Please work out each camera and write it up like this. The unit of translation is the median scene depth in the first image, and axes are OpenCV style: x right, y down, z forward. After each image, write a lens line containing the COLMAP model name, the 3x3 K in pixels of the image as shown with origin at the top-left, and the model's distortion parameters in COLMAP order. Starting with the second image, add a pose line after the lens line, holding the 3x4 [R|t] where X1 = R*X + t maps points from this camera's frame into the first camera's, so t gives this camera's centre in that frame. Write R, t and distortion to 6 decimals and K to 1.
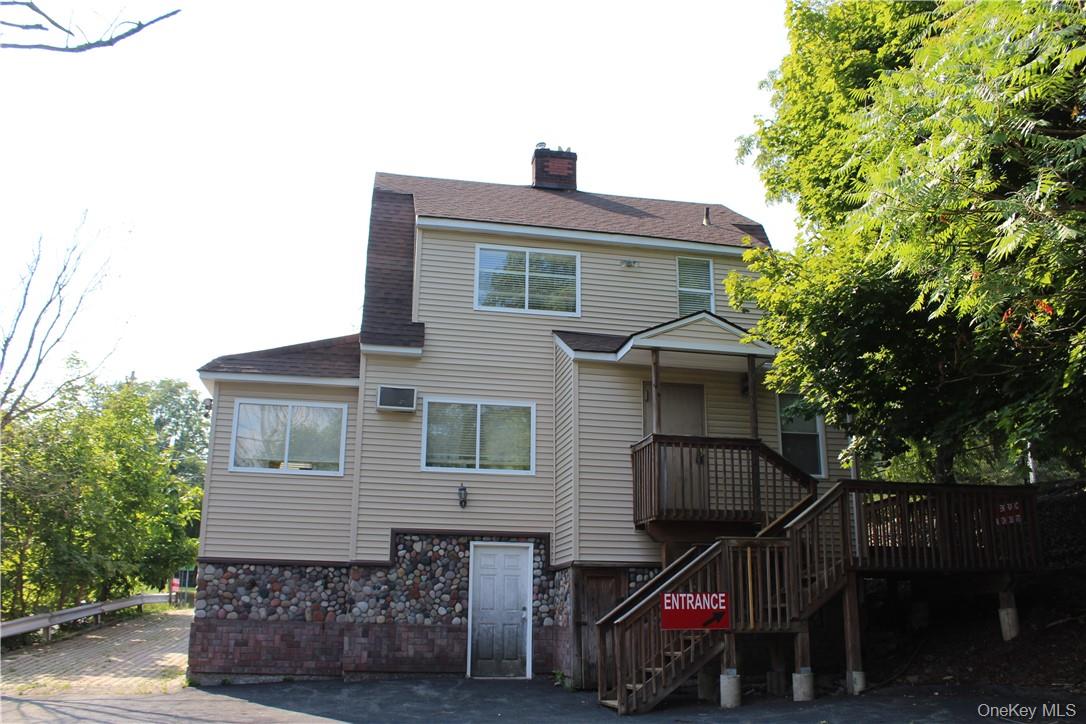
lens RADIAL K [[890.6, 0, 542.1], [0, 890.6, 390.0], [0, 0, 1]] dist [-0.164293, 0.154275]
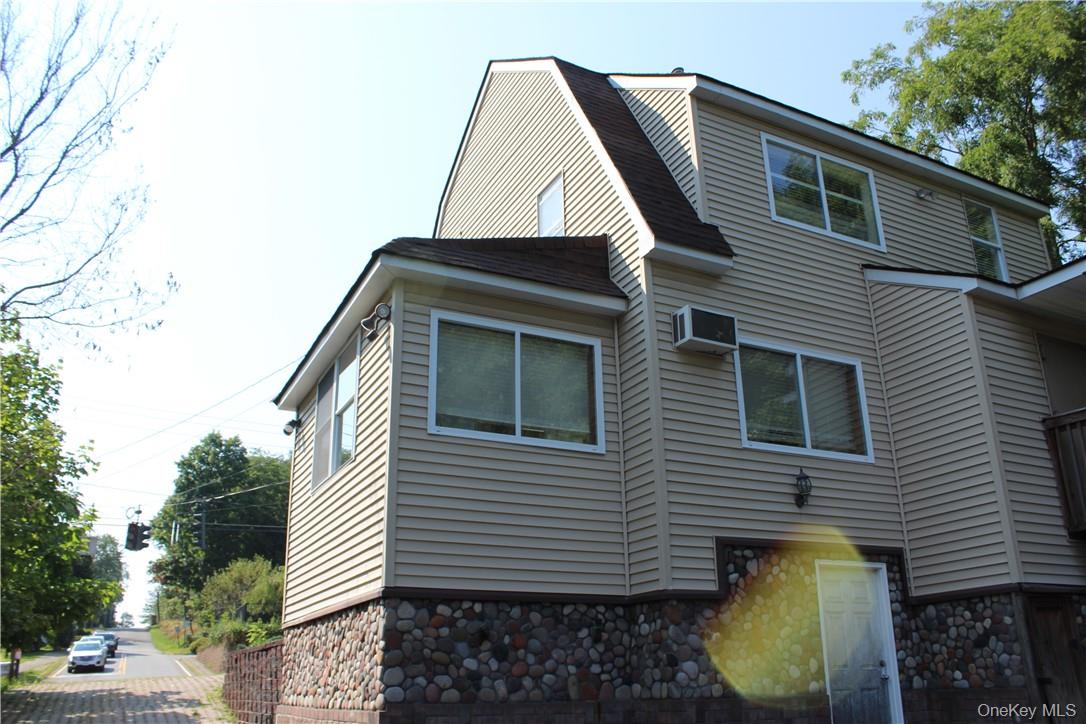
lens RADIAL K [[890.6, 0, 542.1], [0, 890.6, 390.0], [0, 0, 1]] dist [-0.164293, 0.154275]
pose [[0.963091, 0.066044, 0.260948, -0.448644], [-0.046037, 0.995564, -0.082060, 0.111280], [-0.265210, 0.067018, 0.961859, 0.443313]]
